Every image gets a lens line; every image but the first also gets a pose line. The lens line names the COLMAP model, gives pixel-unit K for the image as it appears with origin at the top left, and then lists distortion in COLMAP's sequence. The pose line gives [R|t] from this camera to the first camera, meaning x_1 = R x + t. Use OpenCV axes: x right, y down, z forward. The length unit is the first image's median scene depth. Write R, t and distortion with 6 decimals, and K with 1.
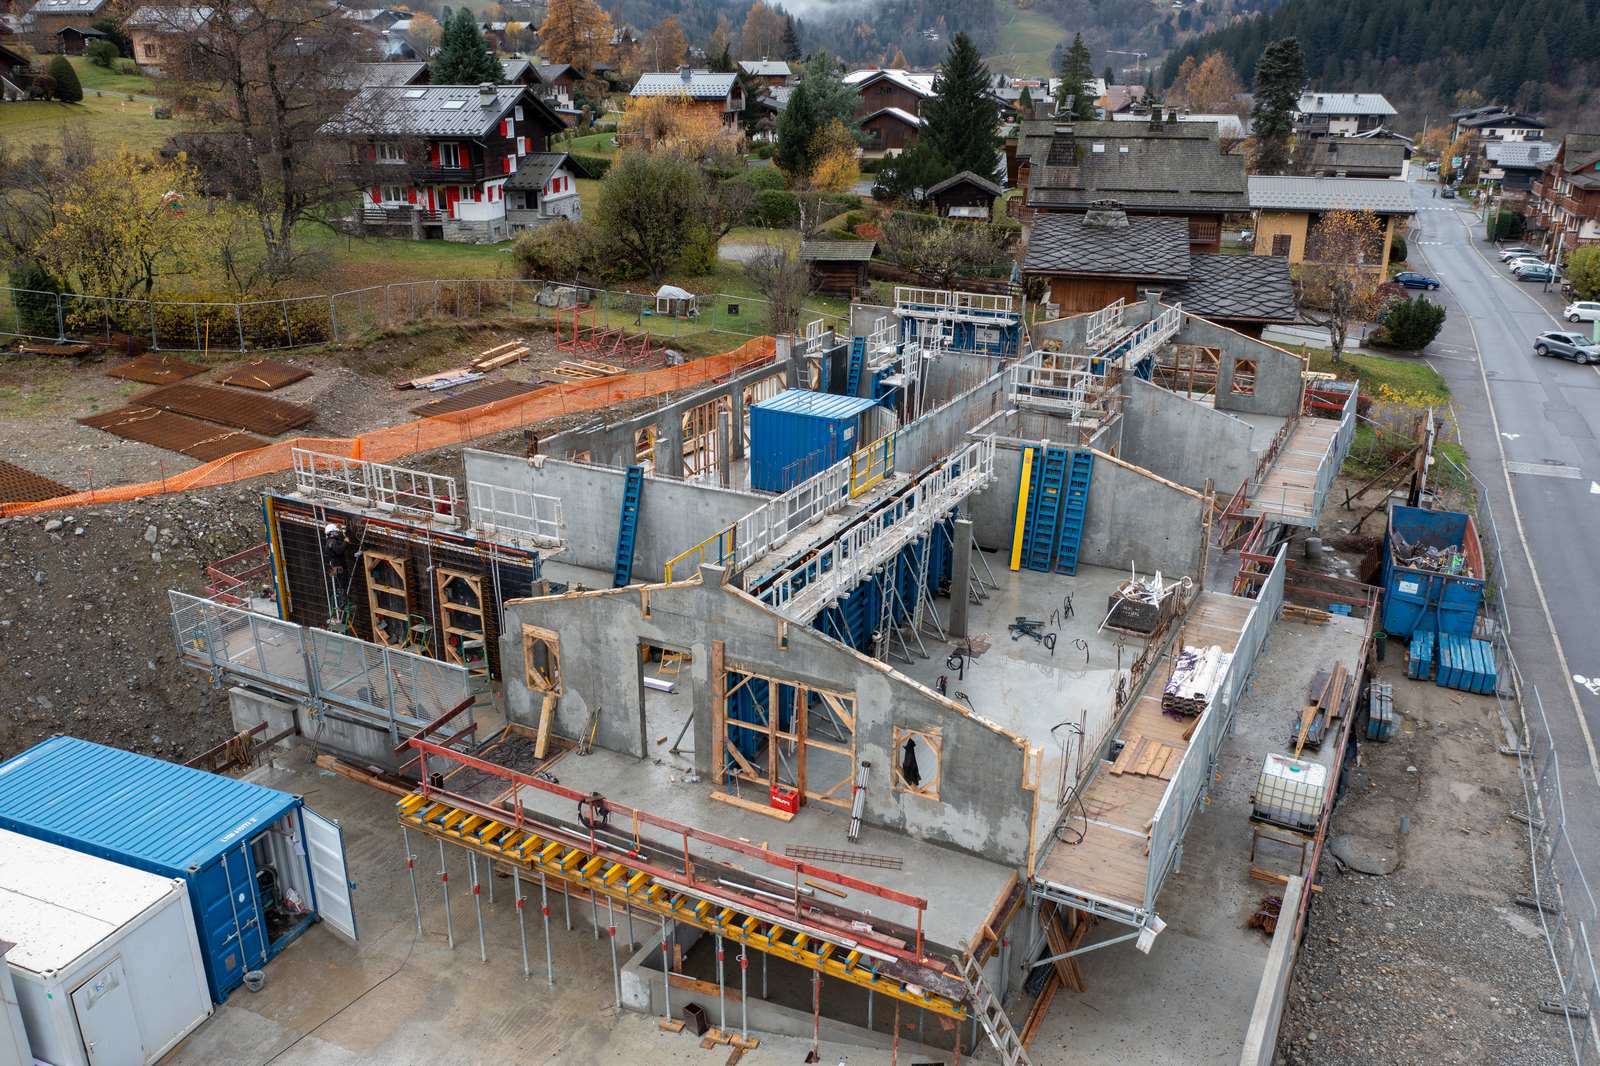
lens RADIAL K [[1255.0, 0, 797.4], [0, 1255.0, 533.0], [0, 0, 1]] dist [-0.026567, 0.006582]
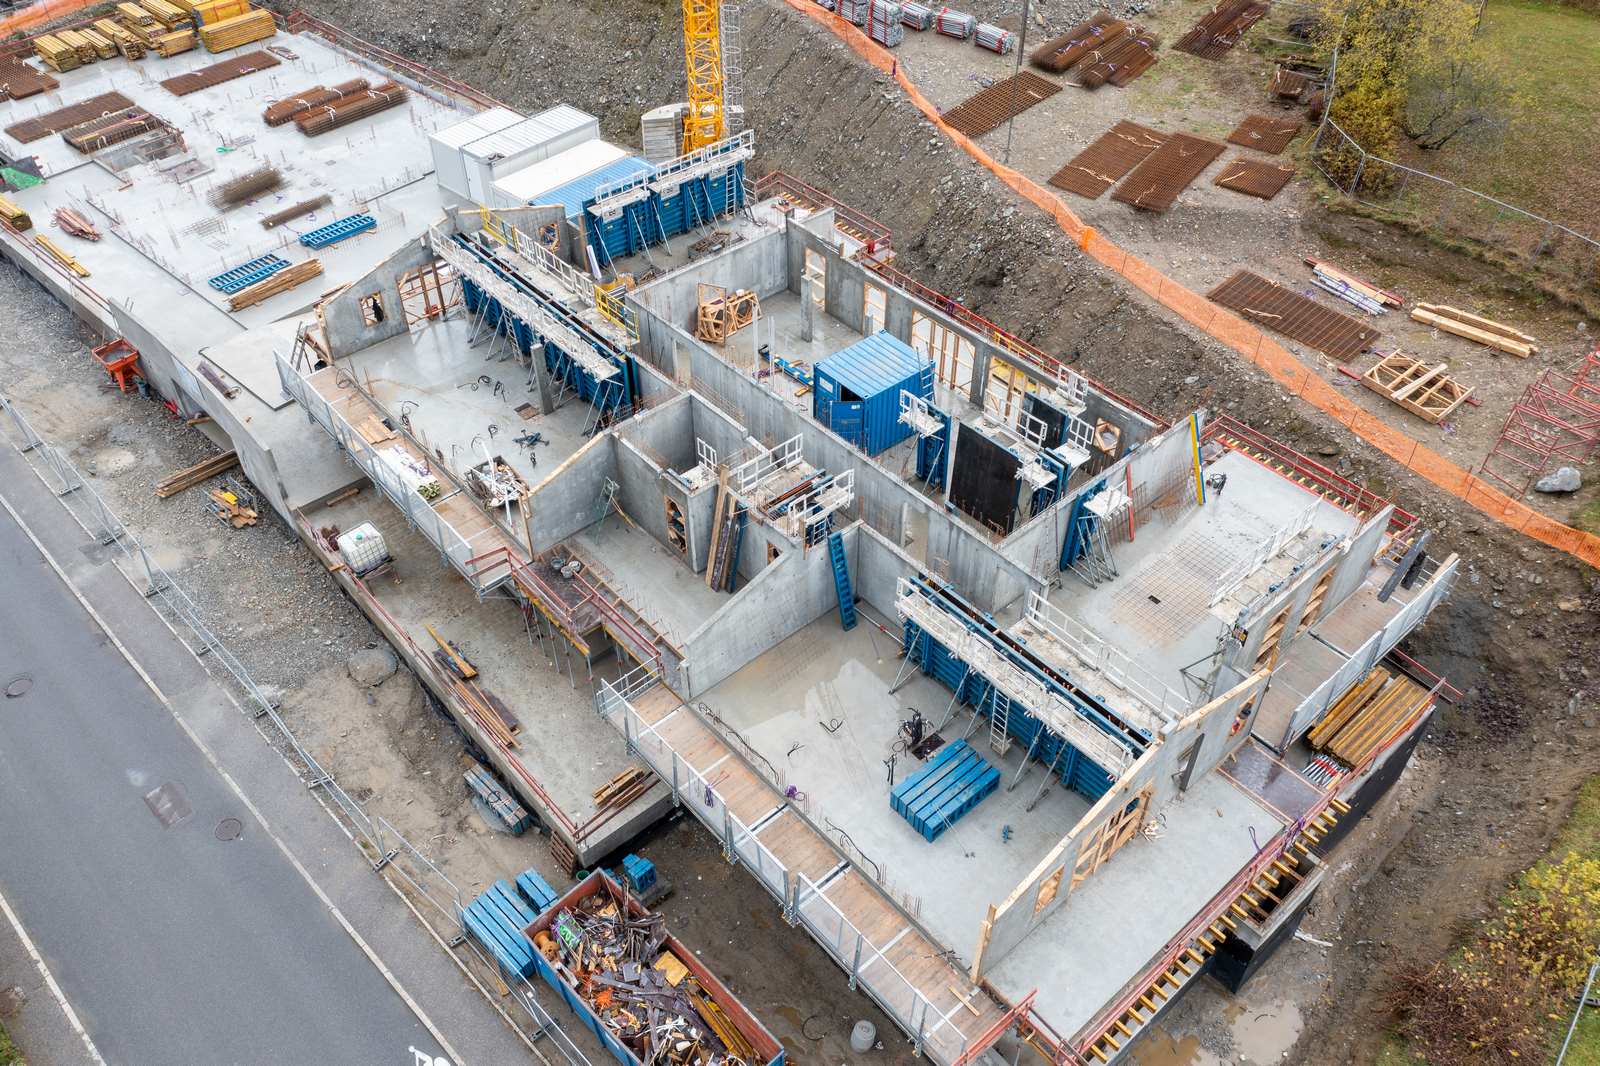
lens RADIAL K [[1255.0, 0, 797.4], [0, 1255.0, 533.0], [0, 0, 1]] dist [-0.026567, 0.006582]
pose [[-0.356886, 0.634180, -0.685892, 0.857614], [-0.317495, 0.608187, 0.727534, -0.765901], [0.878538, 0.477414, -0.015704, 1.005697]]
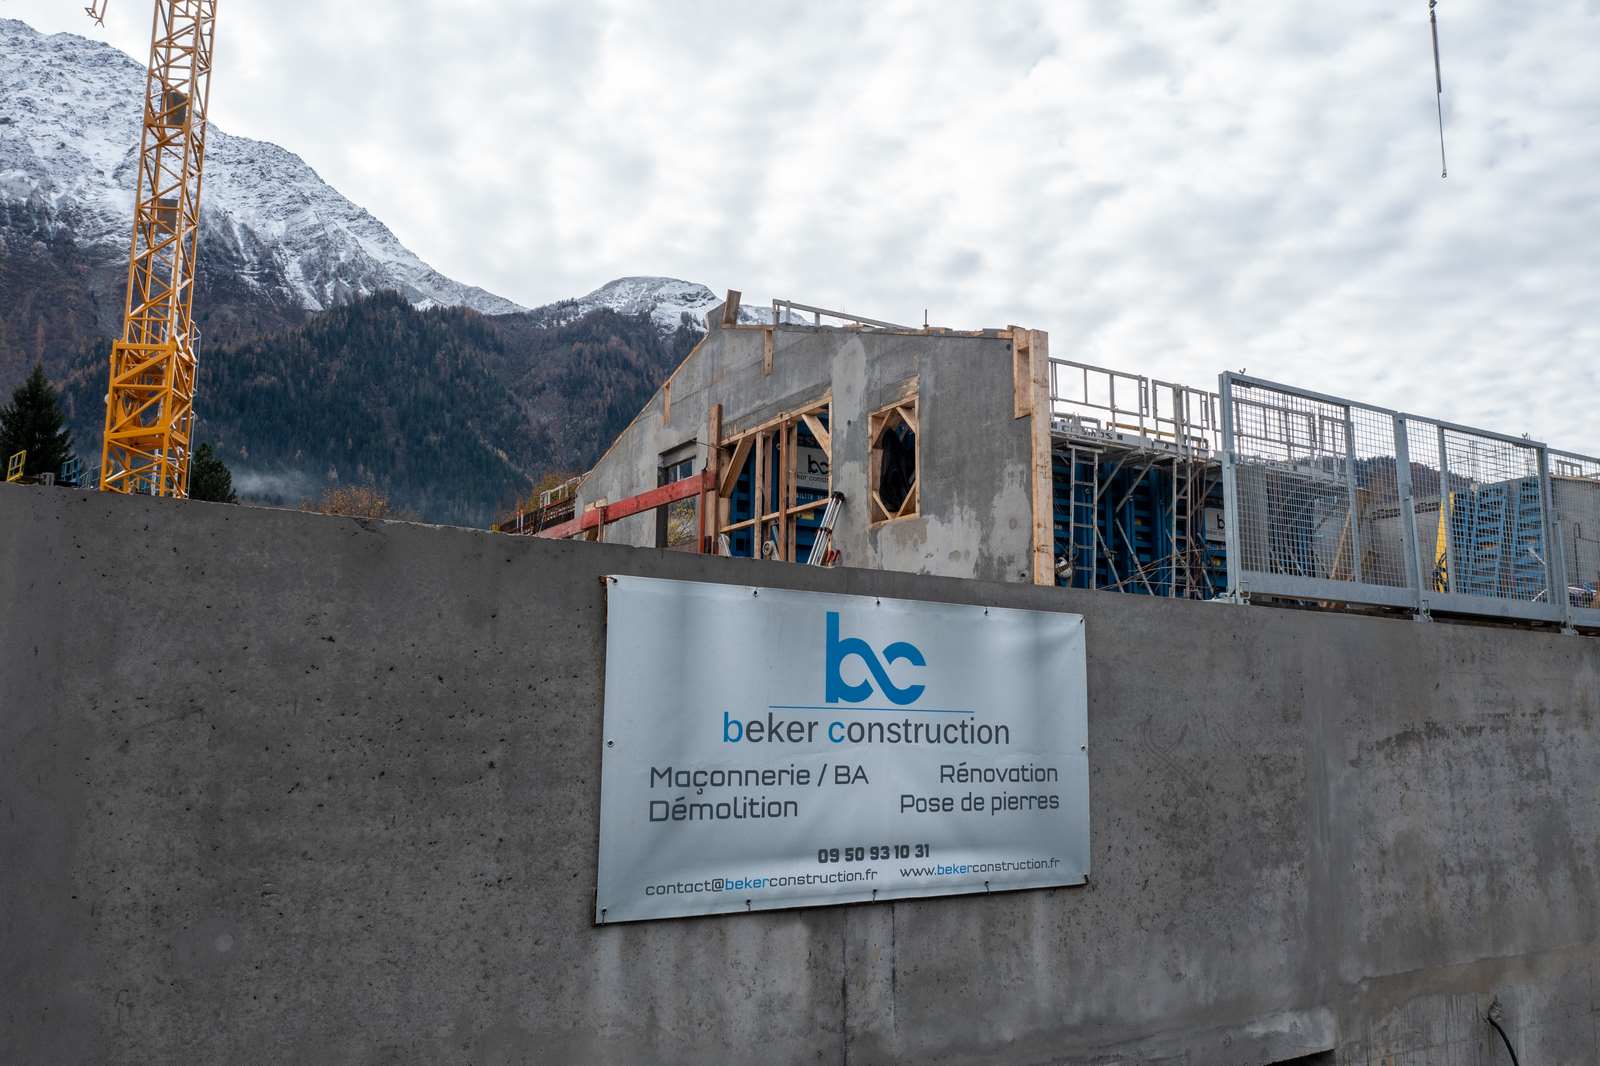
lens RADIAL K [[1258.3, 0, 797.6], [0, 1258.3, 533.3], [0, 0, 1]] dist [-0.023075, 0.004953]
pose [[0.855976, -0.073295, -0.511794, 0.189274], [-0.186444, 0.879534, -0.437788, 0.254726], [0.482228, 0.470157, 0.739195, 0.293648]]
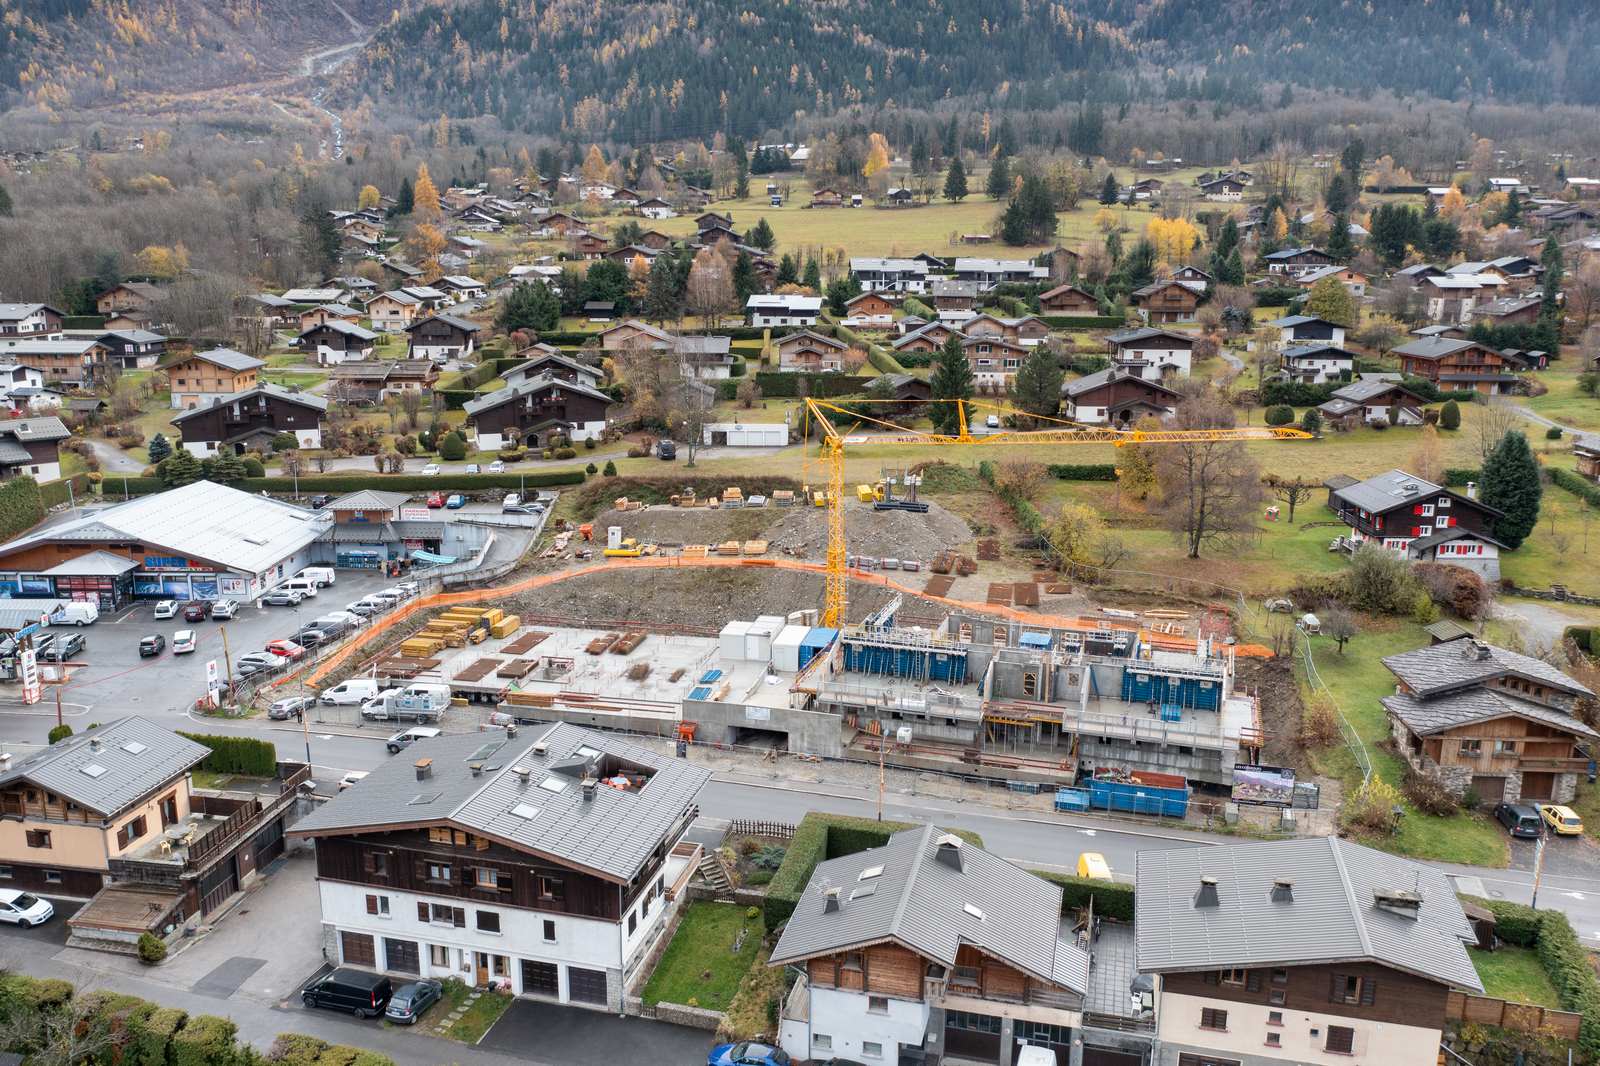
lens RADIAL K [[1255.0, 0, 797.4], [0, 1255.0, 533.0], [0, 0, 1]] dist [-0.026567, 0.006582]
pose [[0.165492, 0.215649, -0.962345, 2.656897], [-0.342354, 0.927680, 0.149007, -0.569614], [0.924882, 0.304803, 0.227352, -0.262410]]
